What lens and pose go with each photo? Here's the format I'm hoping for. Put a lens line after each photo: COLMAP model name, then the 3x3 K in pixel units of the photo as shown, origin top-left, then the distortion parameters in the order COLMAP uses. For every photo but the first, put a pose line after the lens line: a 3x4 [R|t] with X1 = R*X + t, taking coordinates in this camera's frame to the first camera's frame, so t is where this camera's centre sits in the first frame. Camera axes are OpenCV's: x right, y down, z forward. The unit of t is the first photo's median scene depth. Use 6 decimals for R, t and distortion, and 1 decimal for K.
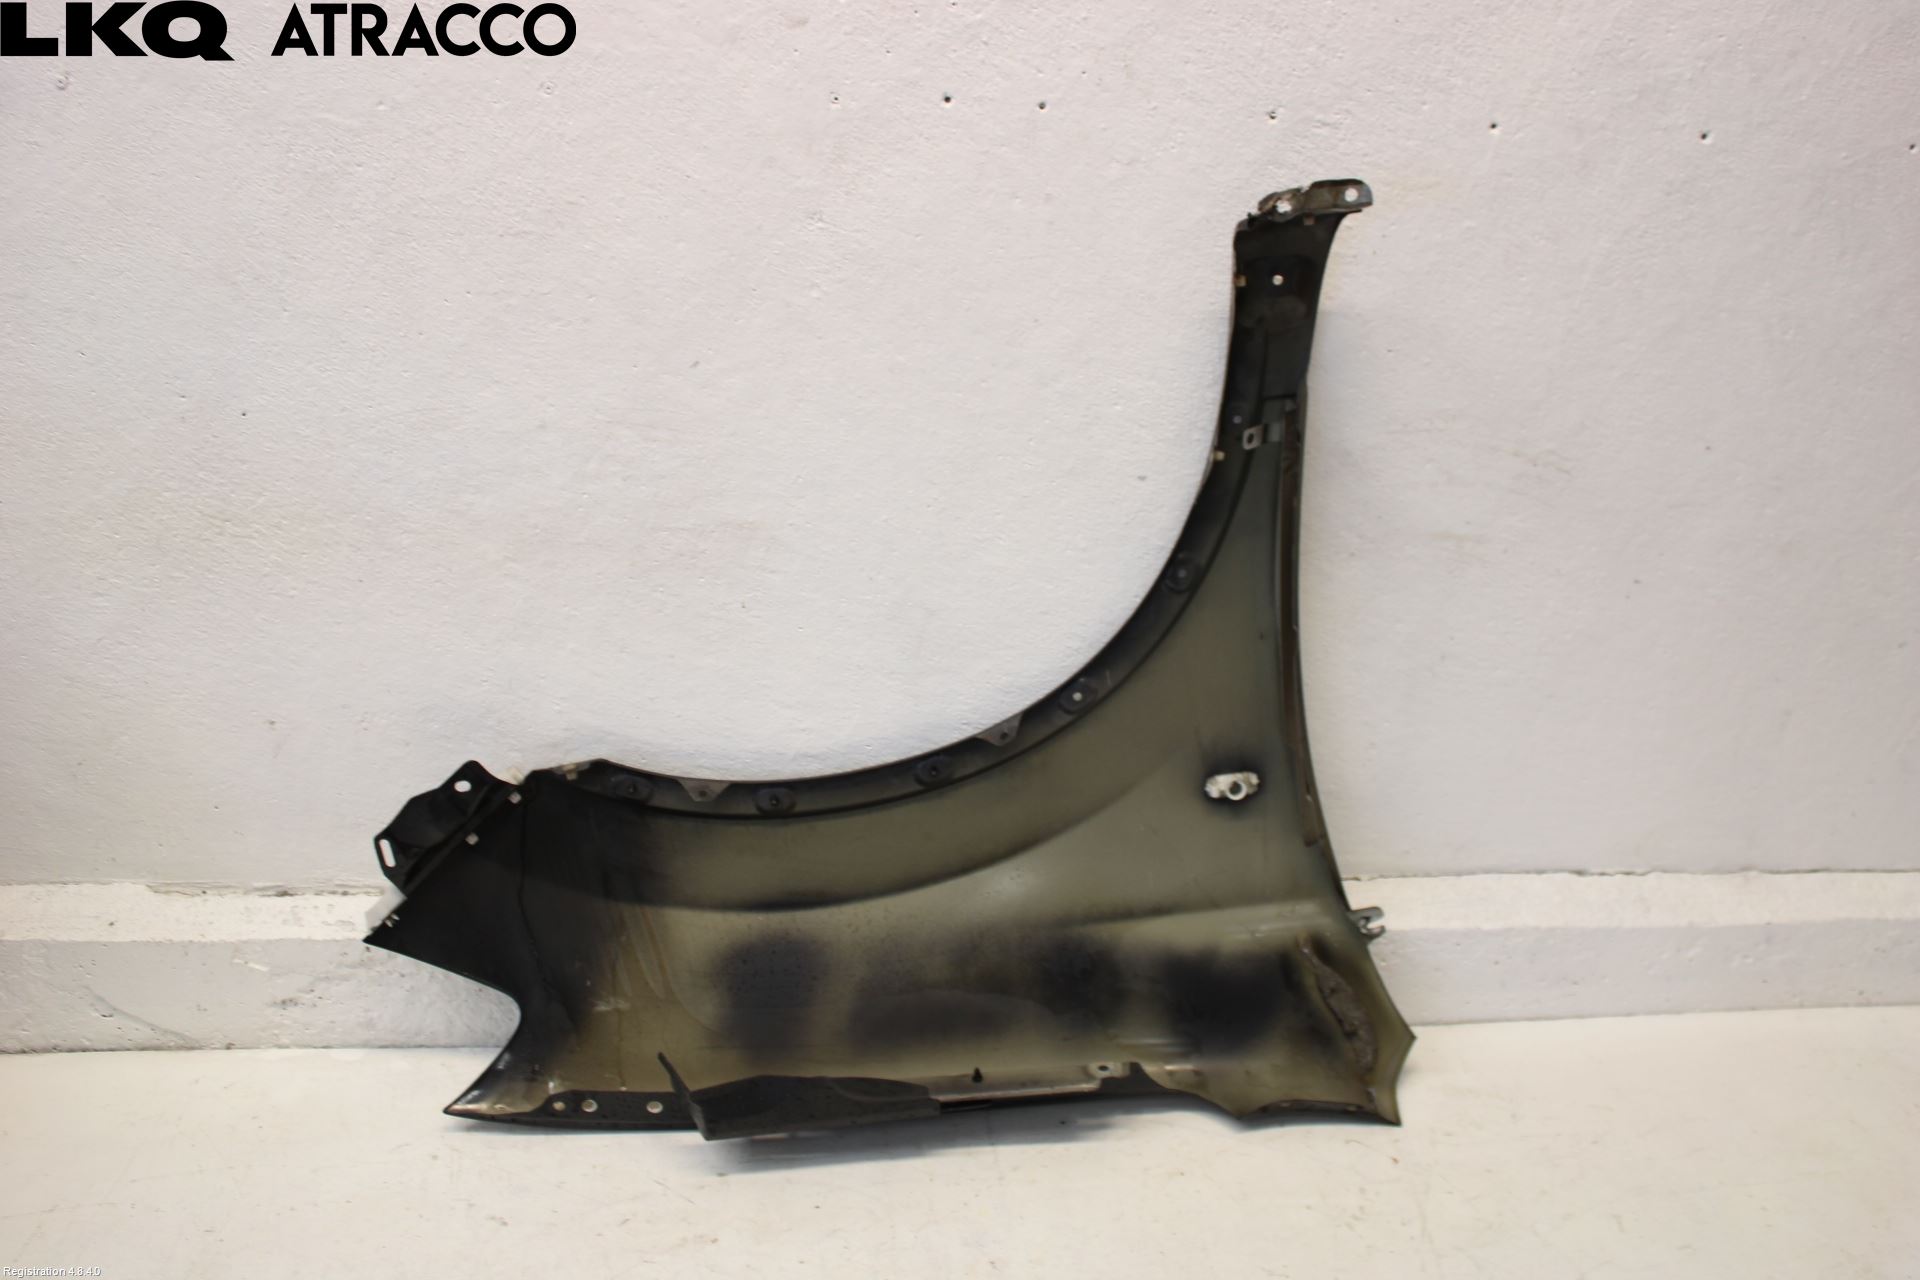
lens RADIAL K [[1841.6, 0, 960.0], [0, 1841.6, 640.0], [0, 0, 1]] dist [-0.123591, 0.133706]
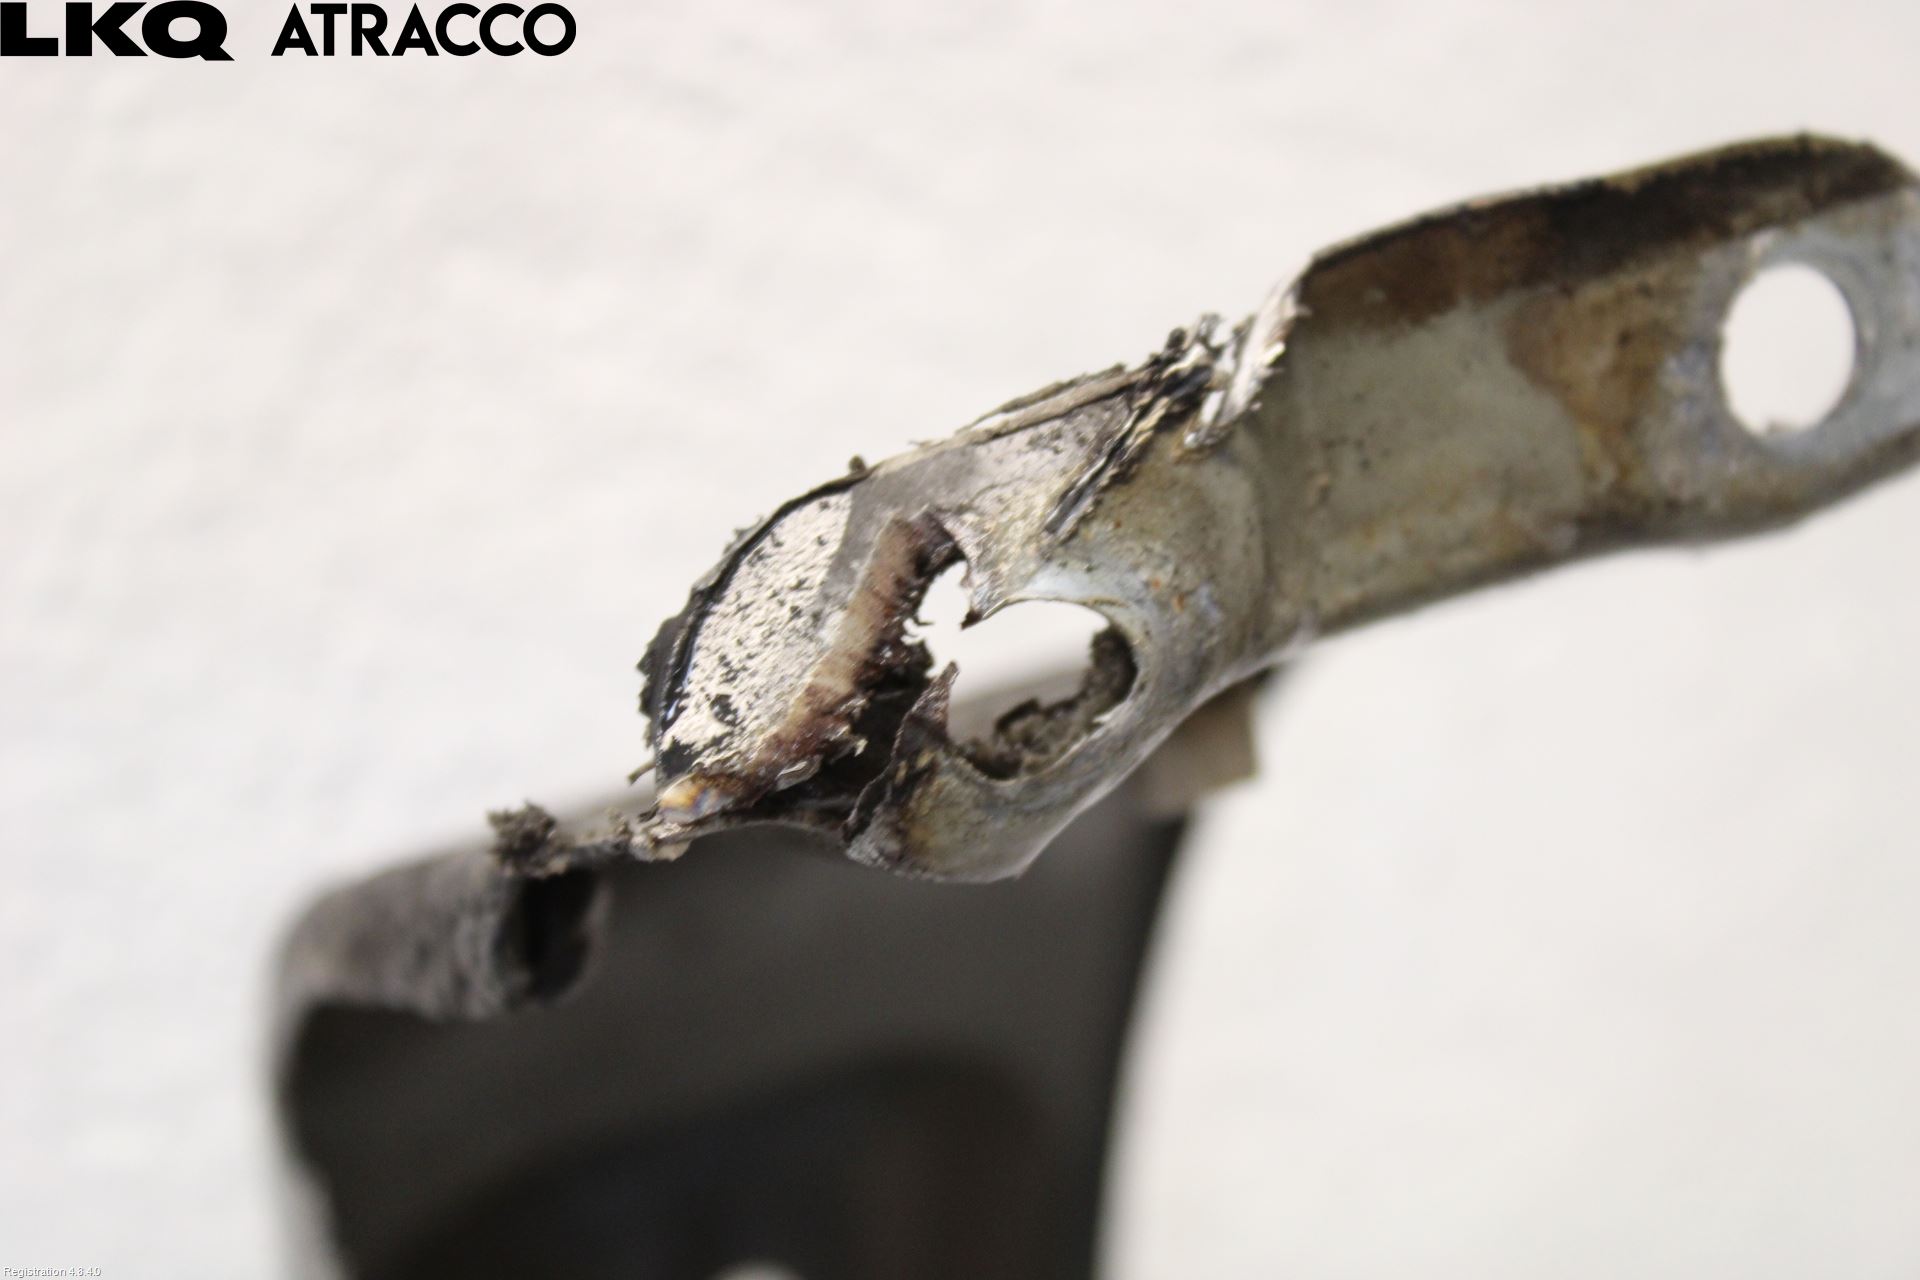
lens RADIAL K [[3754.7, 0, 960.0], [0, 3754.7, 640.0], [0, 0, 1]] dist [0.016391, -0.044640]
pose [[0.913816, -0.162814, 0.372065, 0.113100], [0.236563, 0.958054, -0.161774, -0.199167], [-0.330120, 0.235849, 0.914000, 0.803914]]
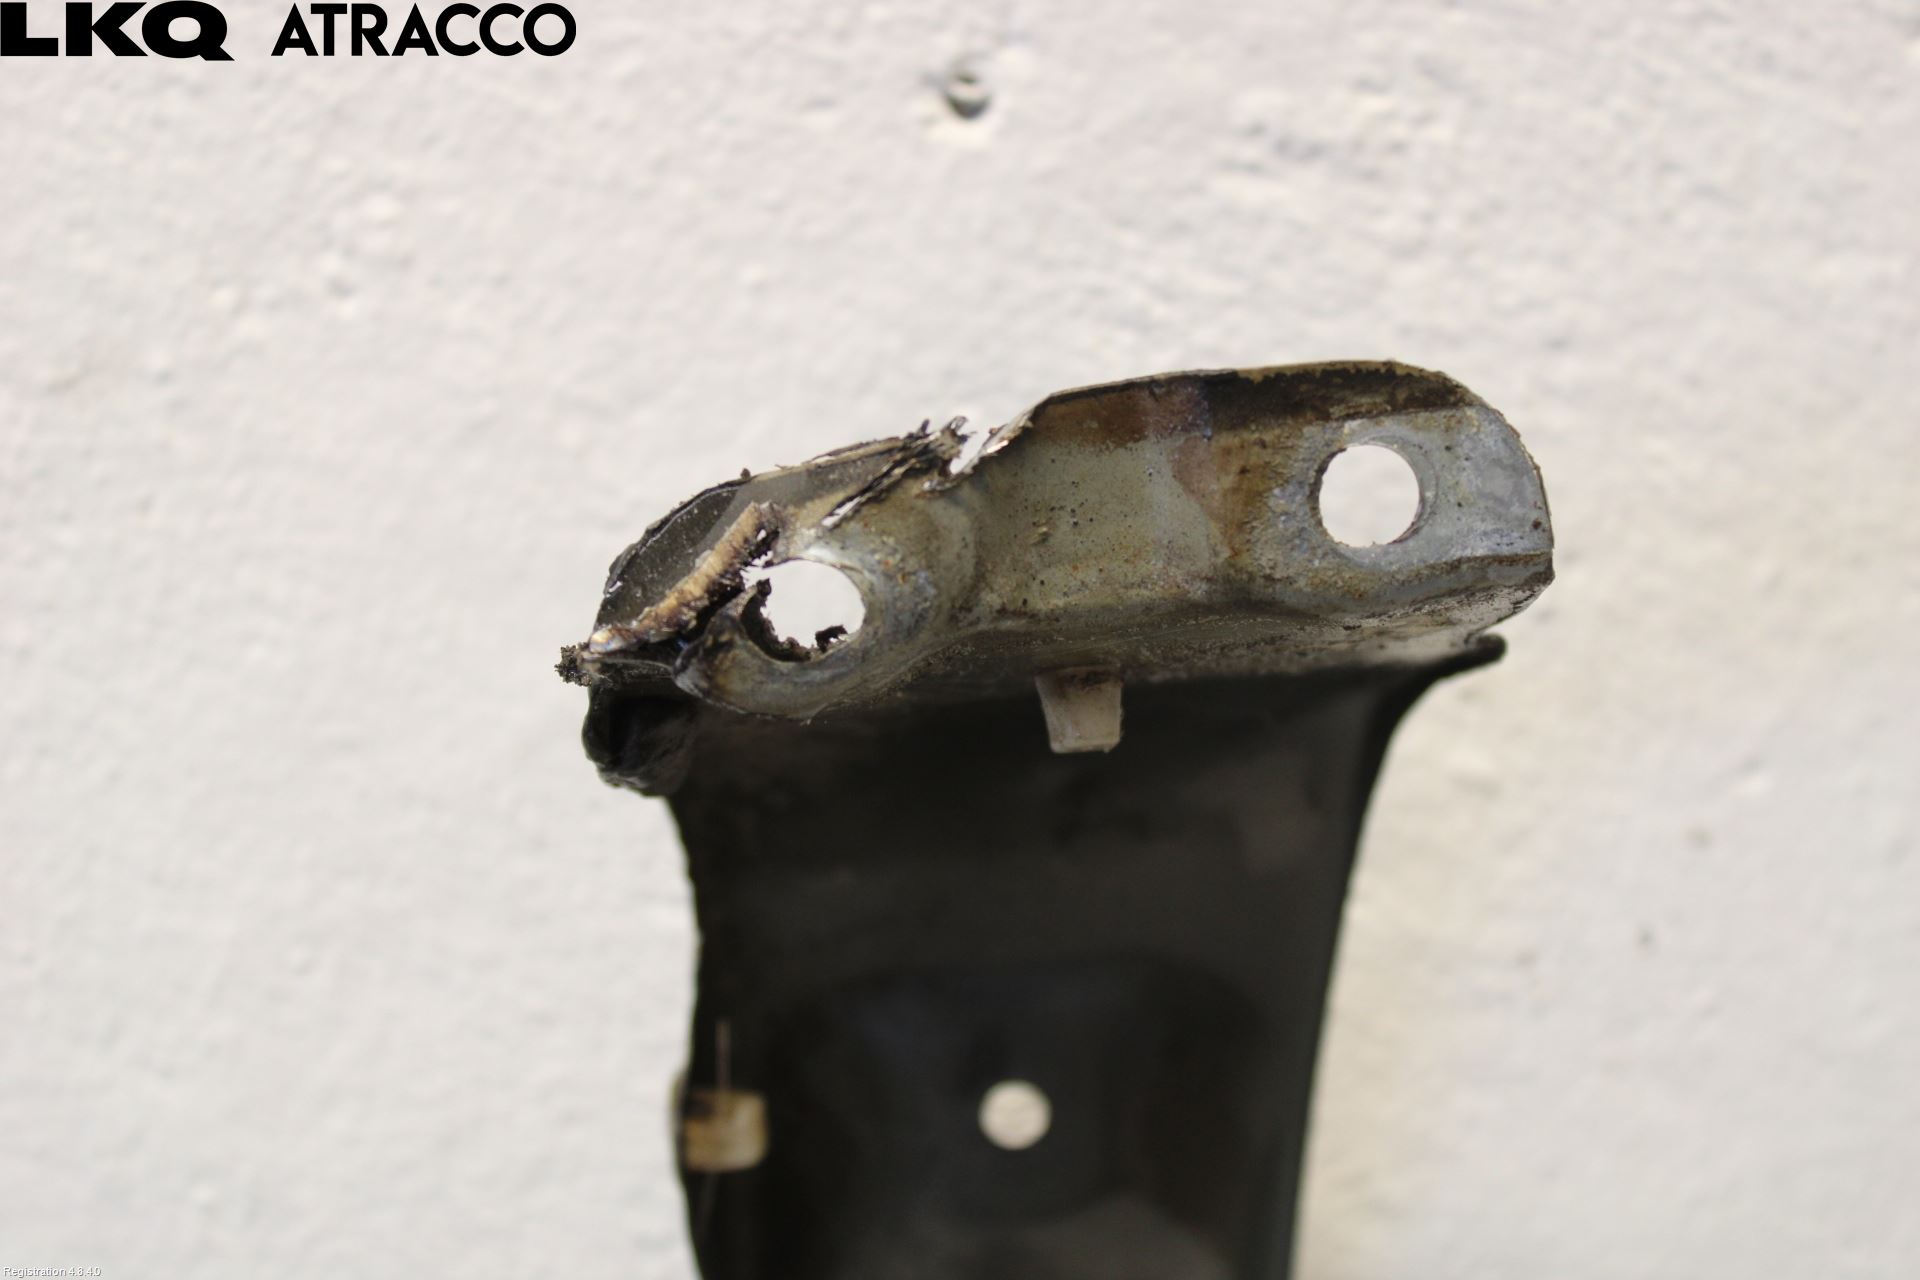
lens RADIAL K [[3288.2, 0, 960.0], [0, 3288.2, 640.0], [0, 0, 1]] dist [0.004398, 0.029235]
pose [[0.999802, 0.008938, -0.017773, 0.176862], [-0.013459, 0.961784, -0.273478, -0.162089], [0.014650, 0.273663, 0.961714, 0.732172]]
